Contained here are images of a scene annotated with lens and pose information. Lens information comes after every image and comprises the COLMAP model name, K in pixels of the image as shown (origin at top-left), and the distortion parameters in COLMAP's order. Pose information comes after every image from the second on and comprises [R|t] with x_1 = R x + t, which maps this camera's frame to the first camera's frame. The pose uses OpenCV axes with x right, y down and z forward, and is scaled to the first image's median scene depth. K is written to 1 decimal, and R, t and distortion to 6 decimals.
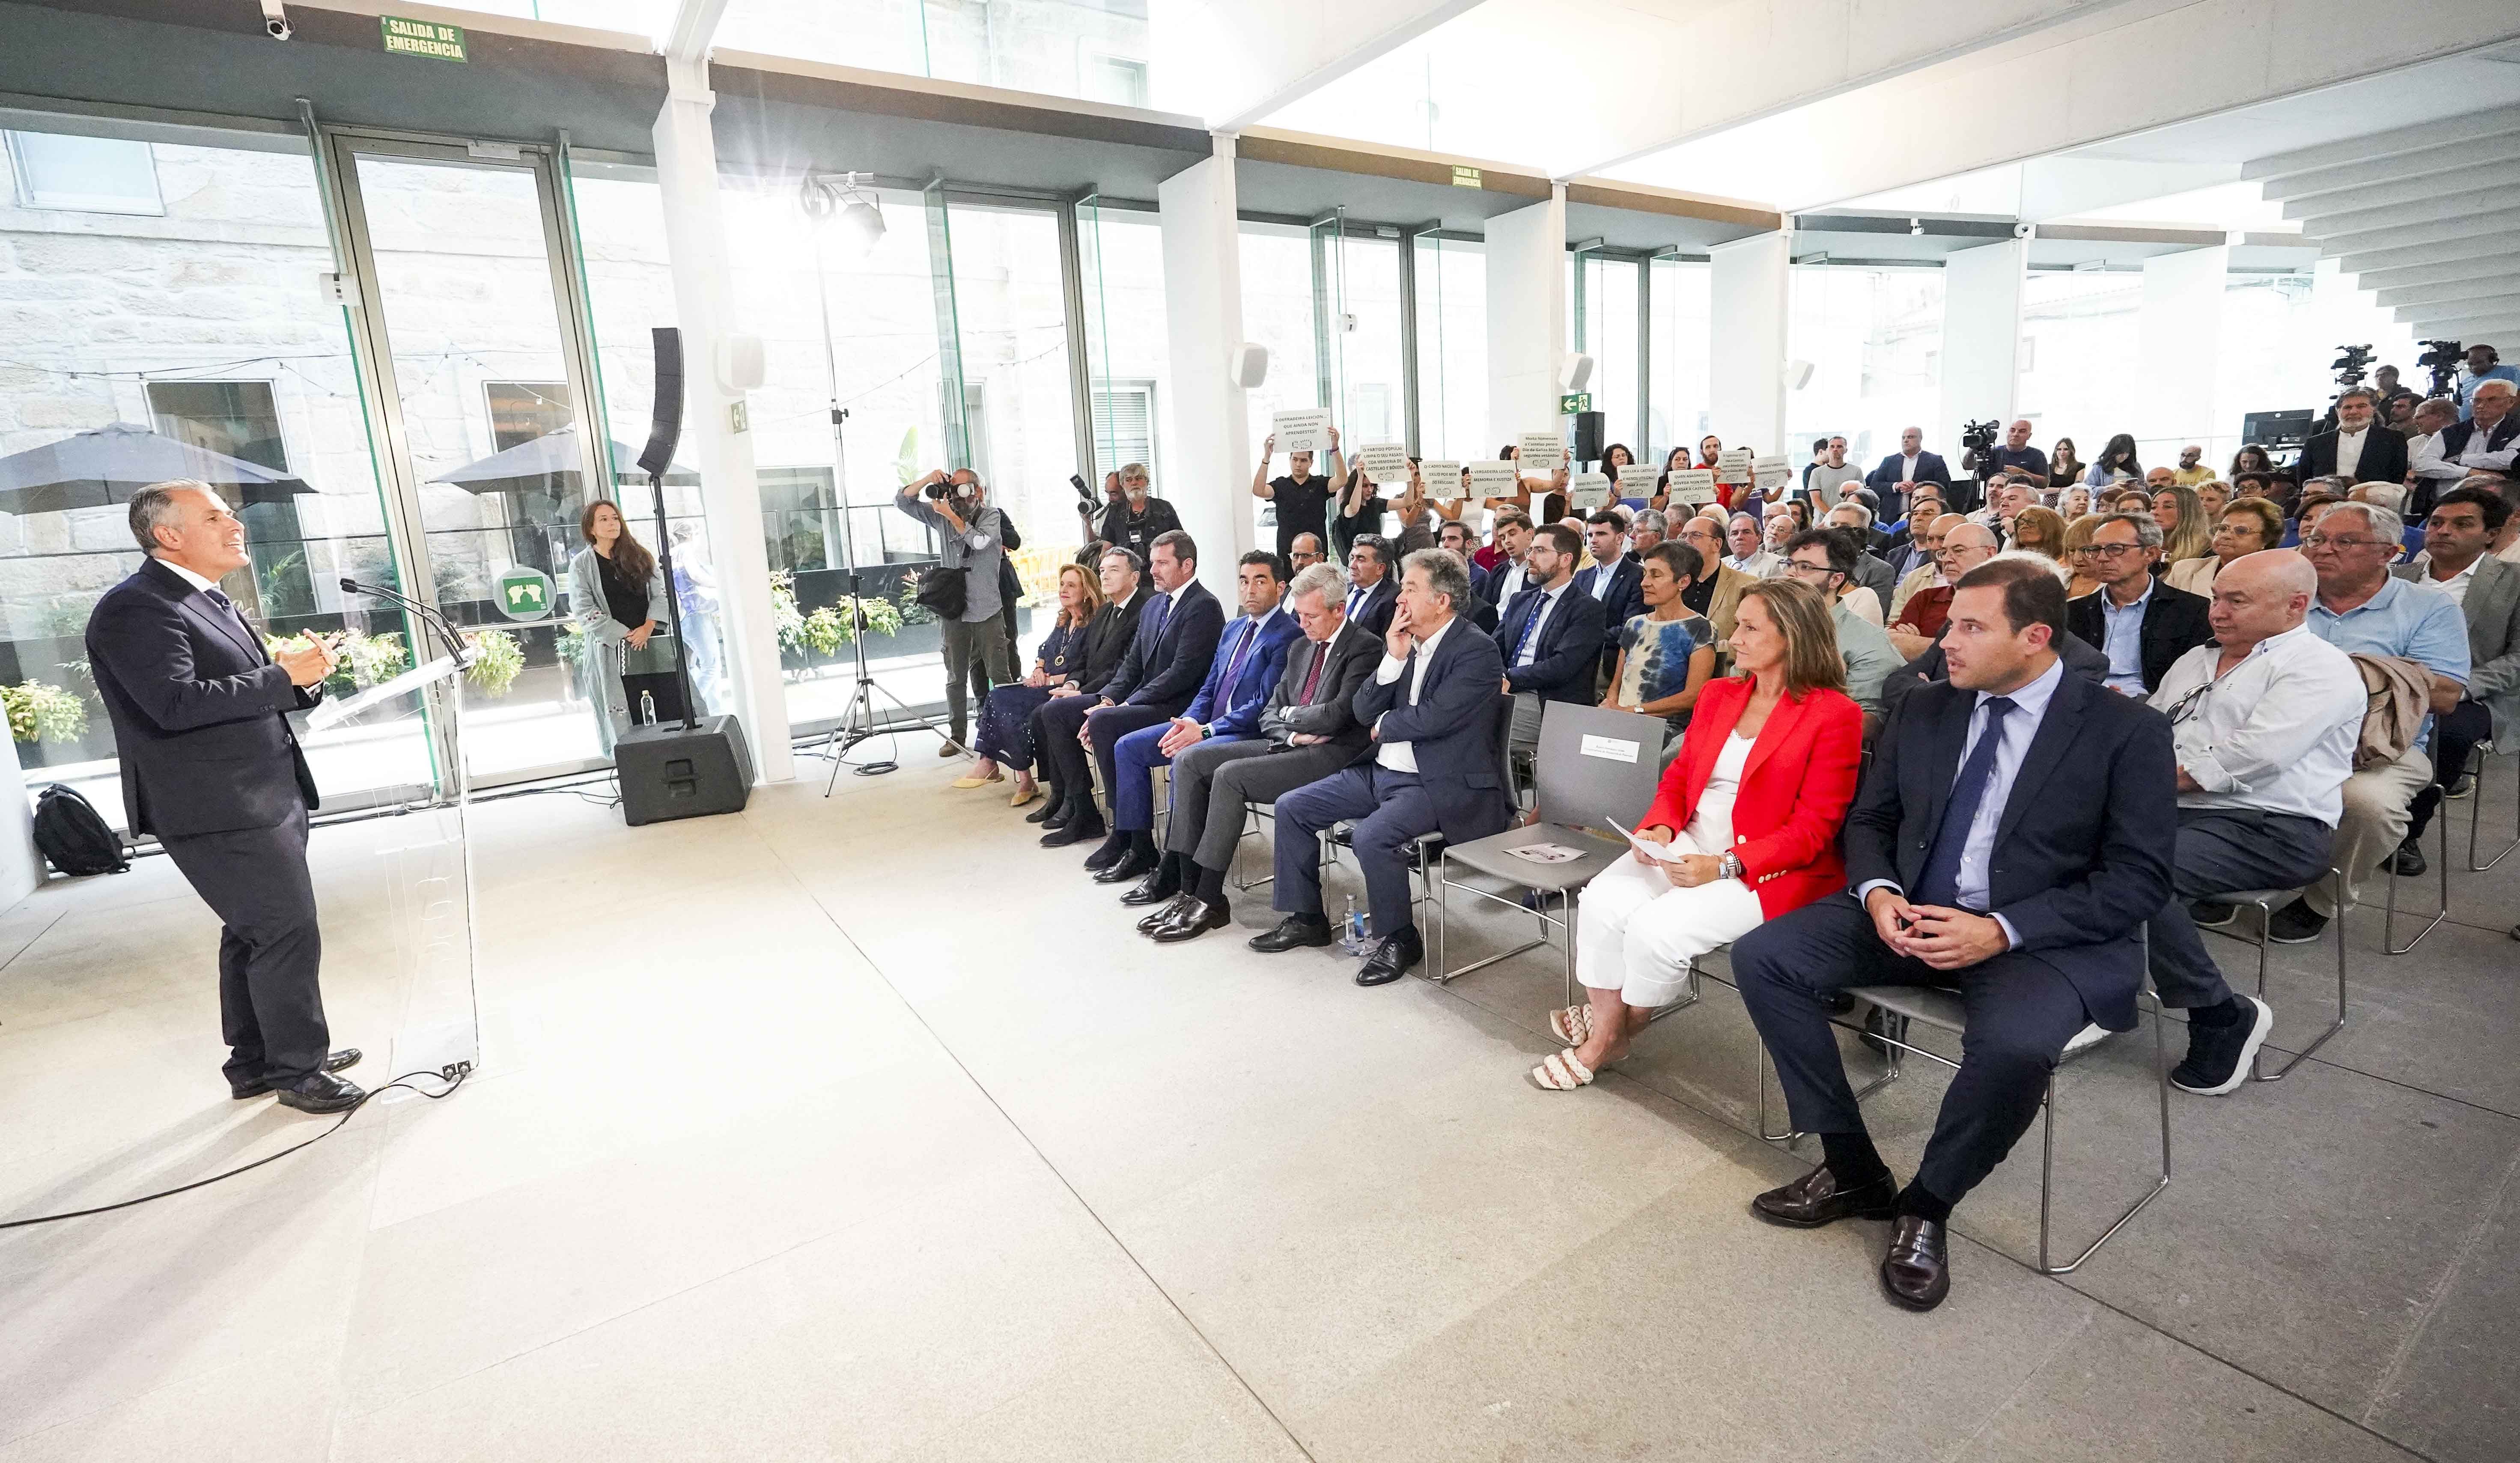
lens RADIAL K [[1161.0, 0, 1234.3], [0, 1161.0, 687.0], [0, 0, 1]] dist [-0.009929, 0.005560]
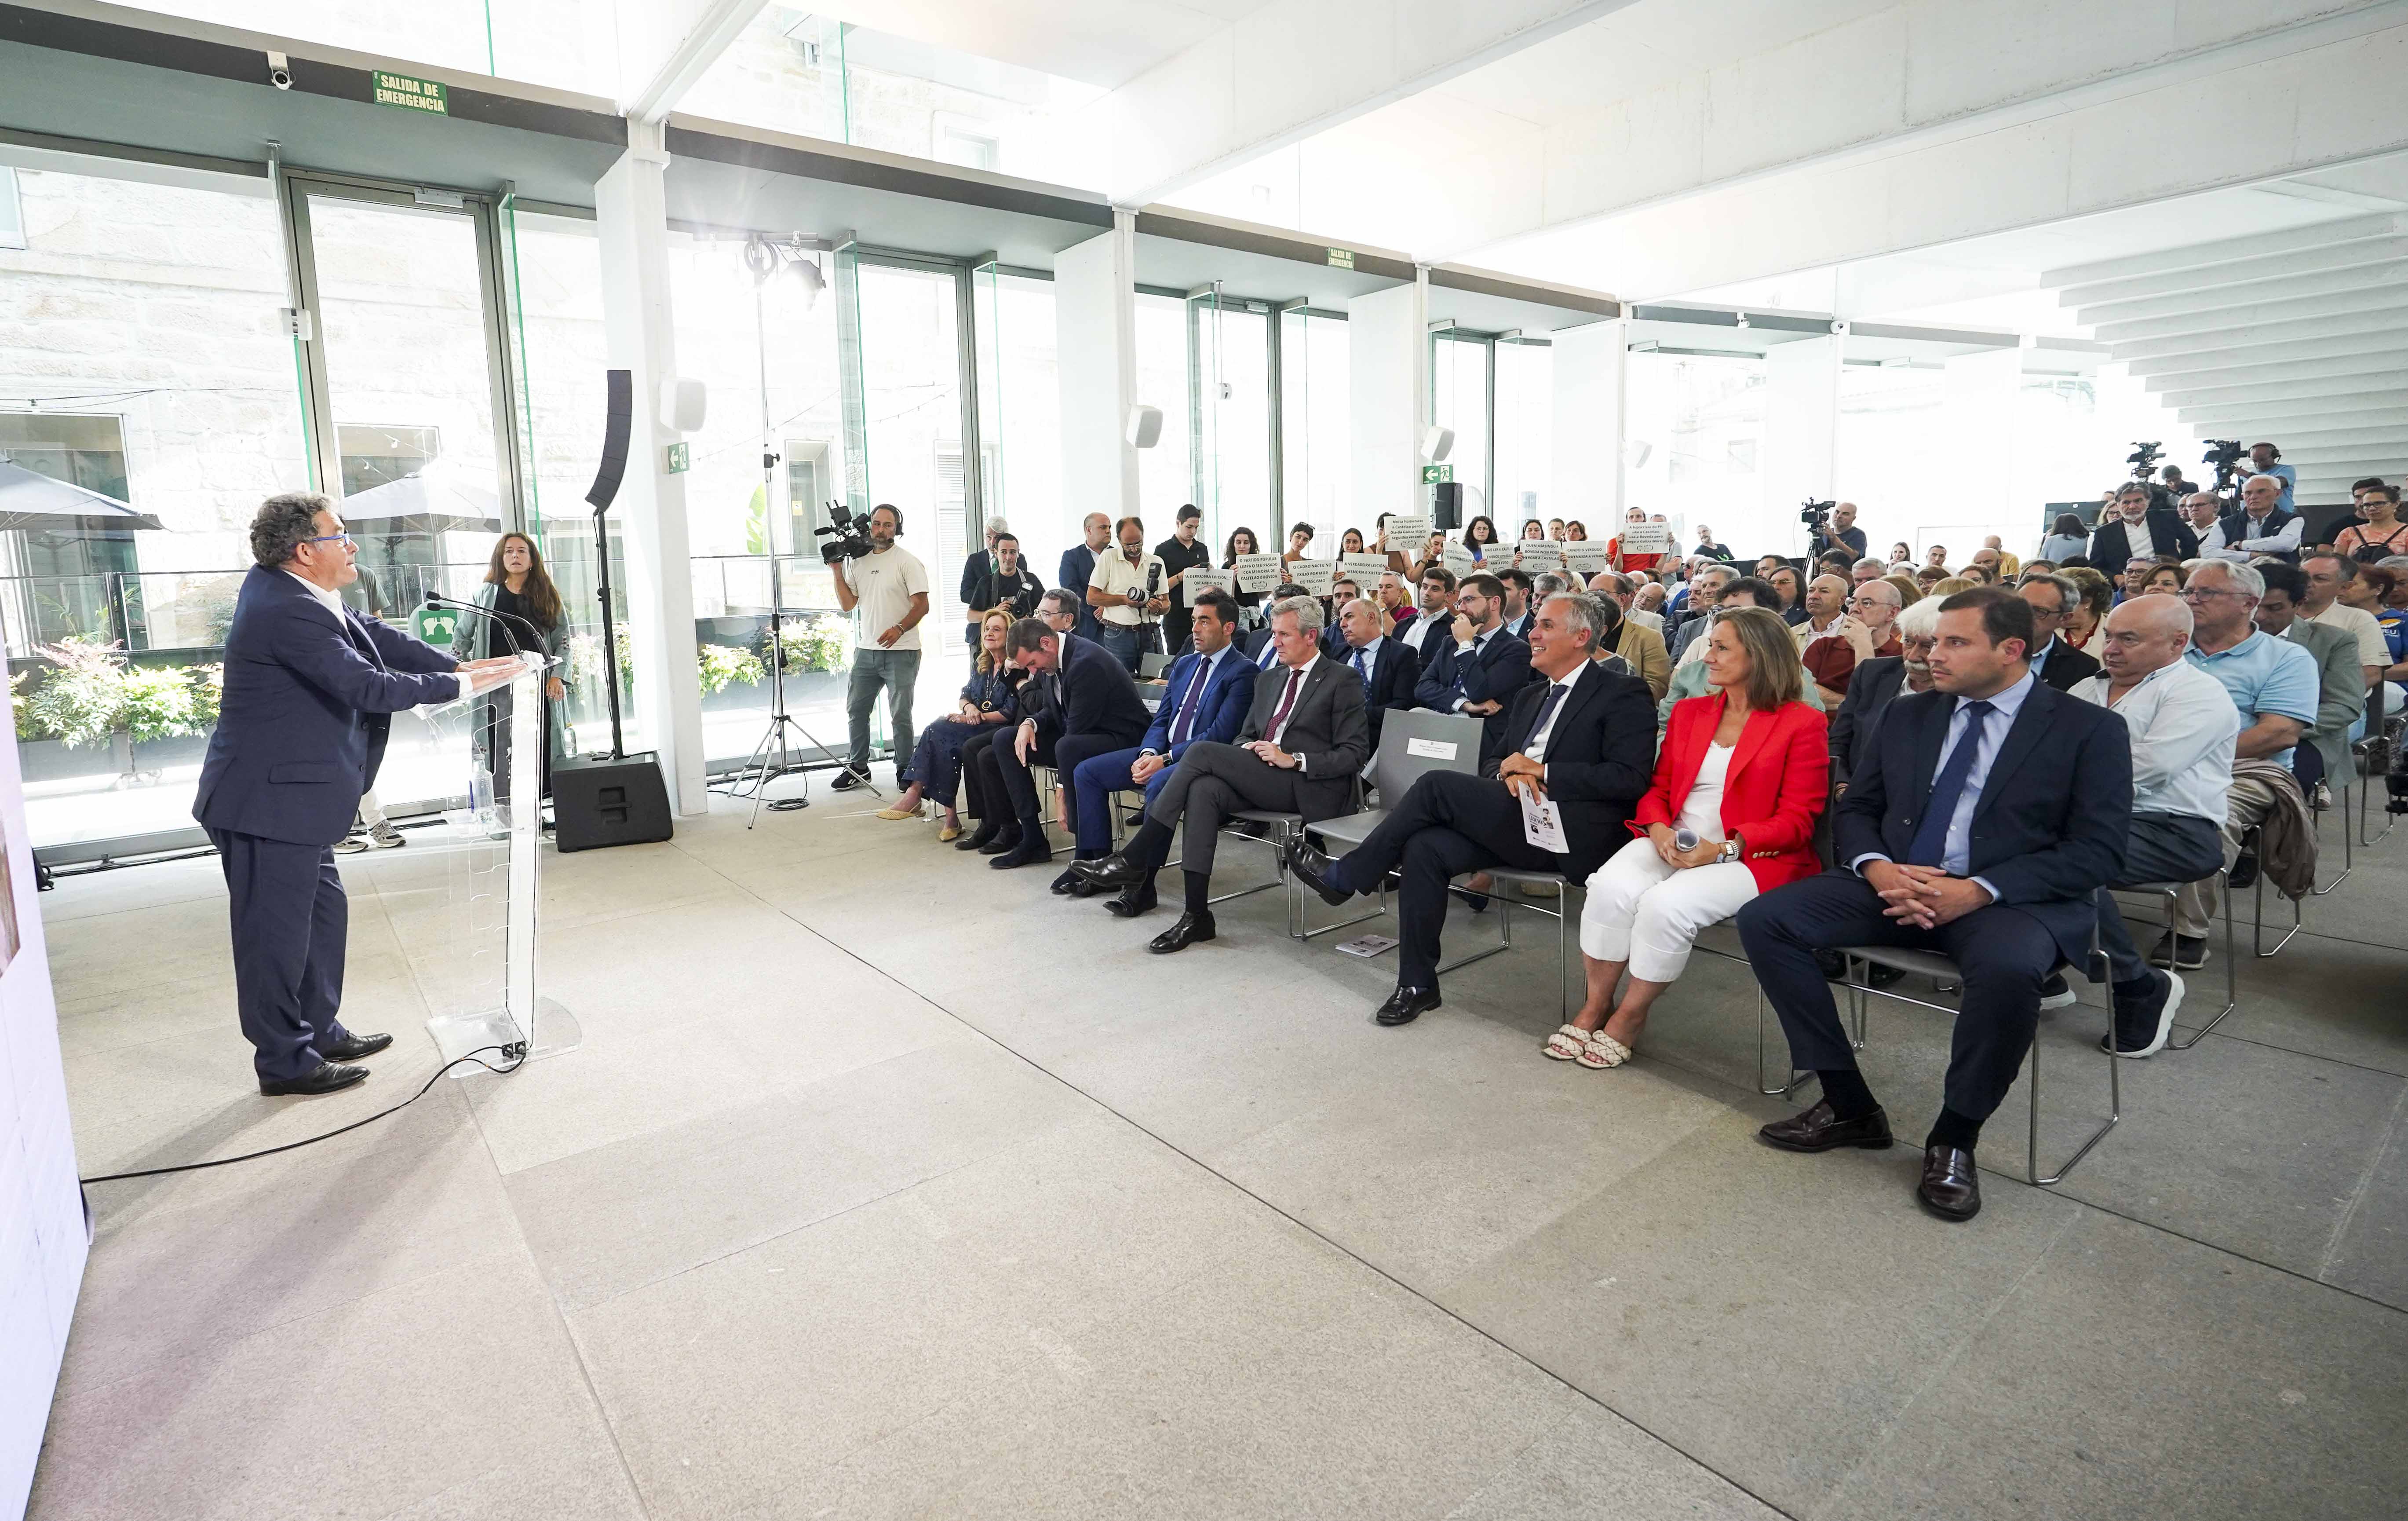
lens RADIAL K [[1191.0, 0, 1076.7], [0, 1191.0, 694.7], [0, 0, 1]] dist [-0.012021, 0.006569]
pose [[0.998757, 0.019807, 0.045746, -0.153220], [-0.017117, 0.998142, -0.058473, 0.044594], [-0.046819, 0.057617, 0.997240, -0.083835]]
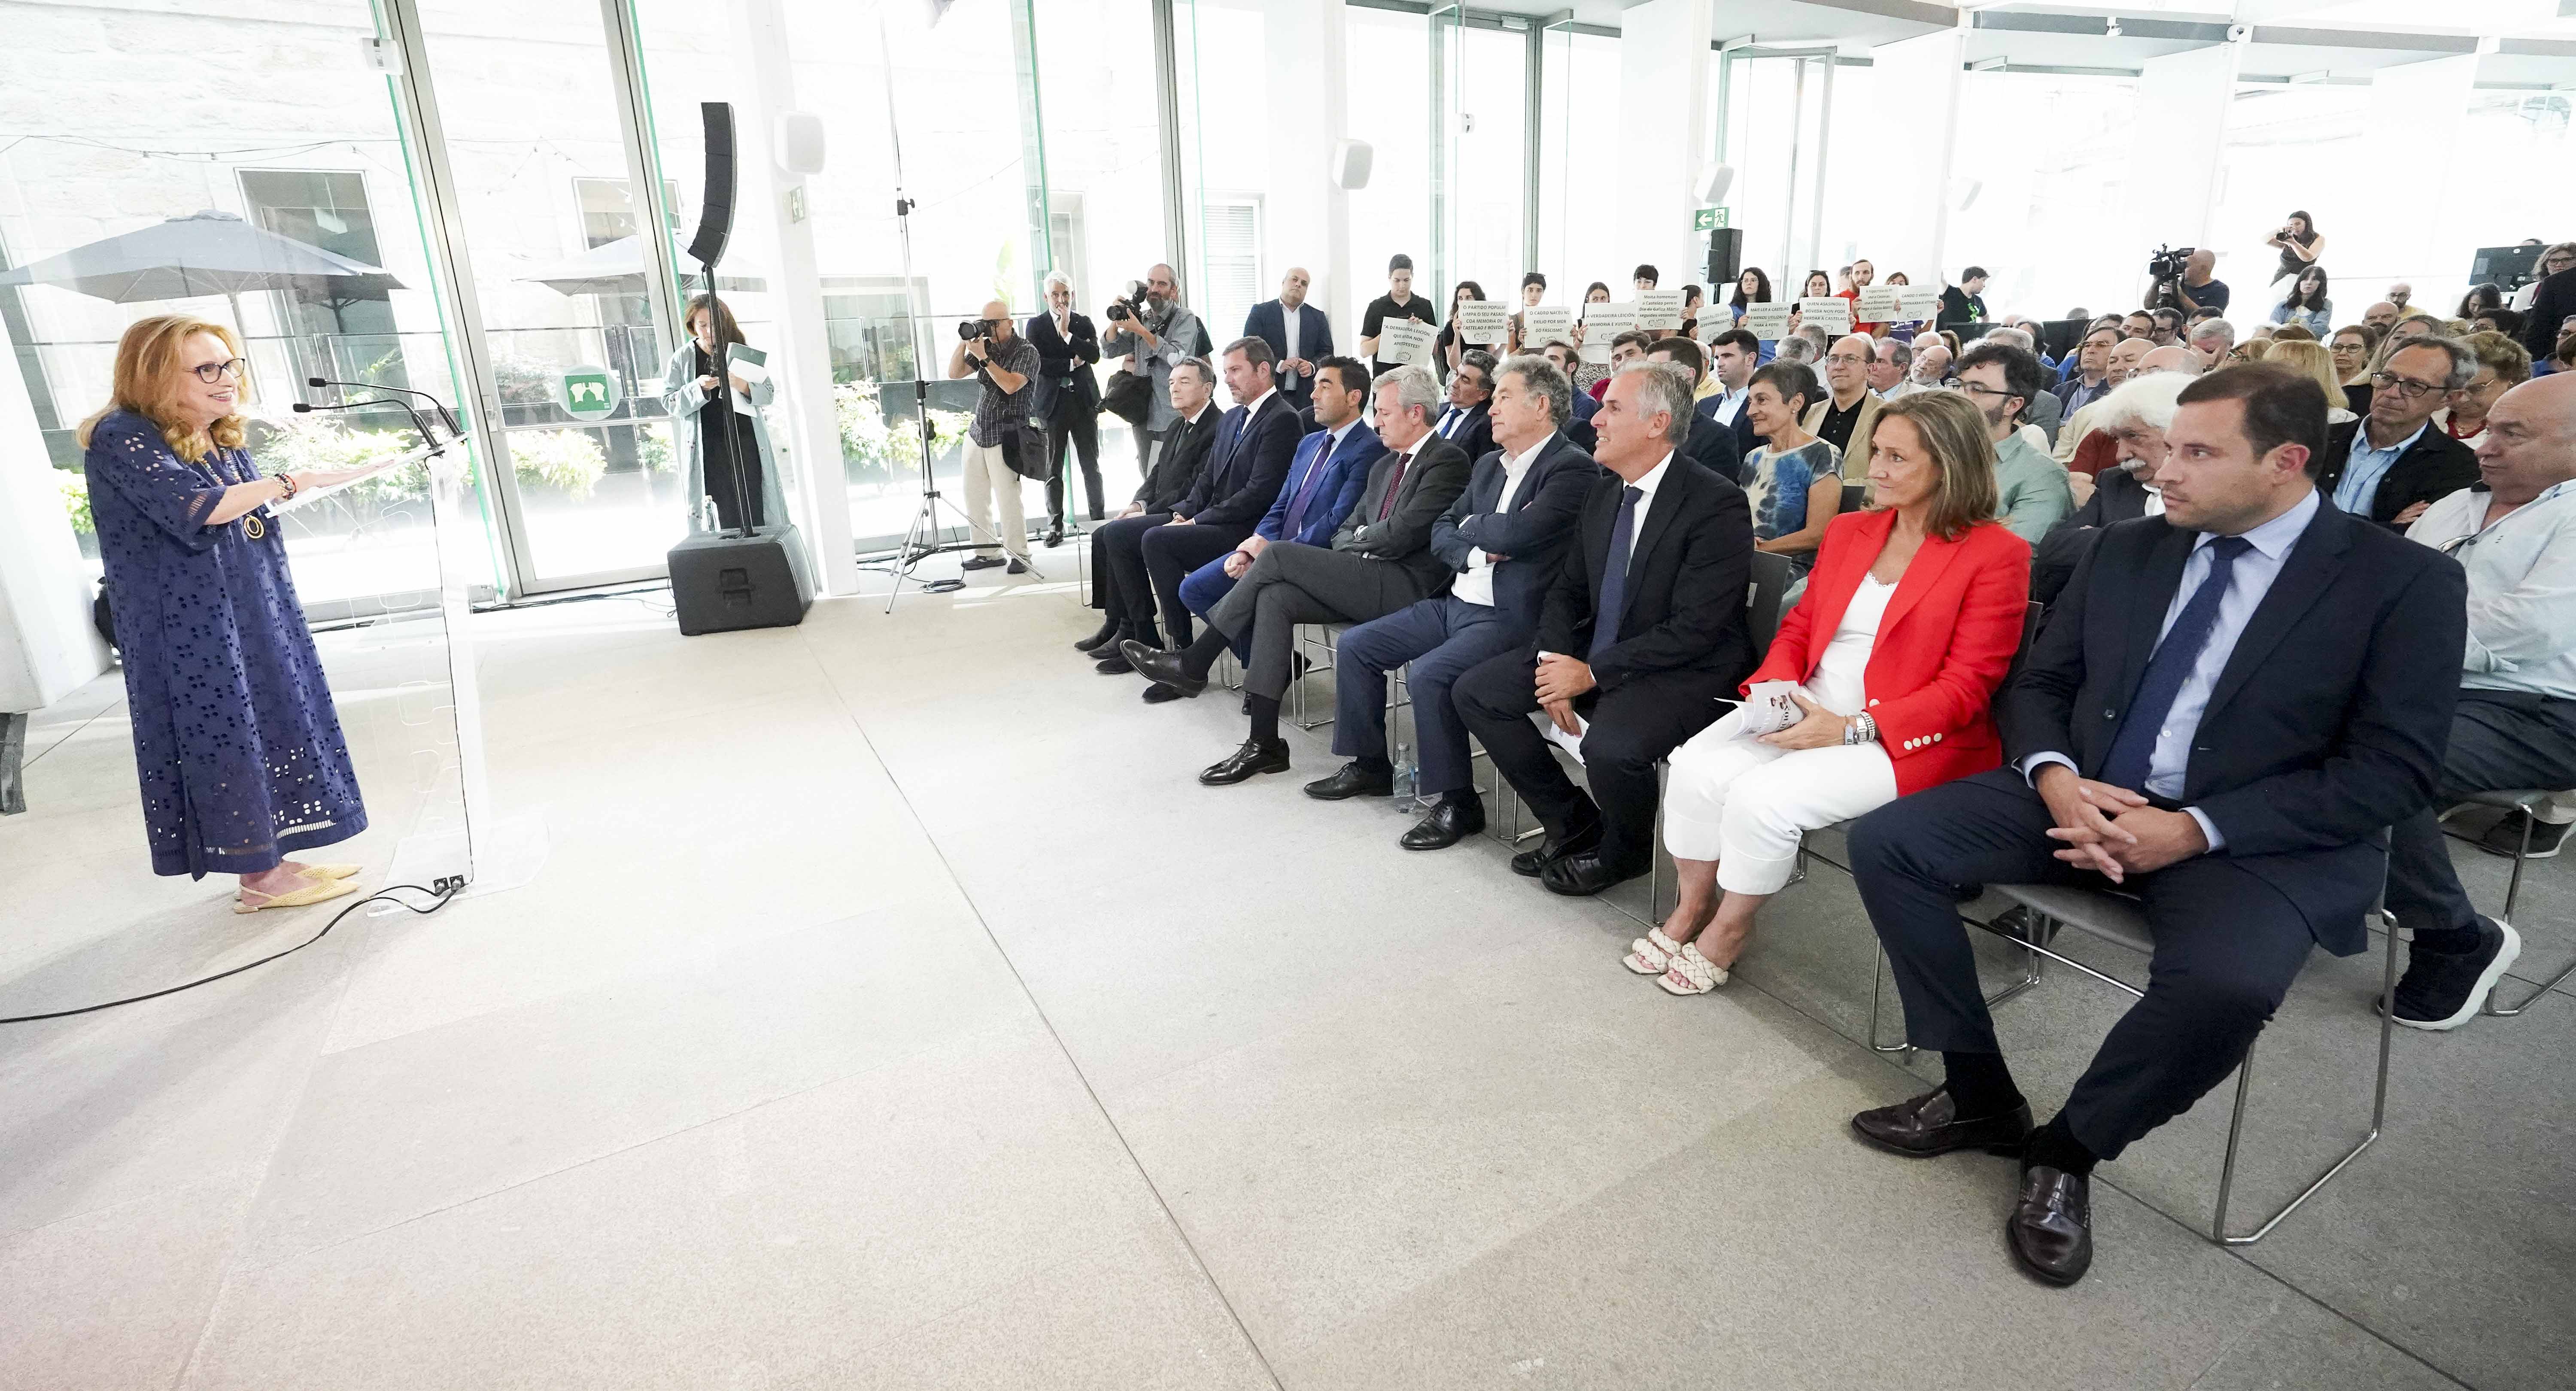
lens RADIAL K [[1163.8, 0, 1275.7], [0, 1163.8, 618.8], [0, 0, 1]] dist [-0.007315, 0.004186]
pose [[0.997685, 0.038955, -0.055738, 0.029722], [-0.034170, 0.995848, 0.084371, 0.009533], [0.058793, -0.082271, 0.994874, 0.083329]]
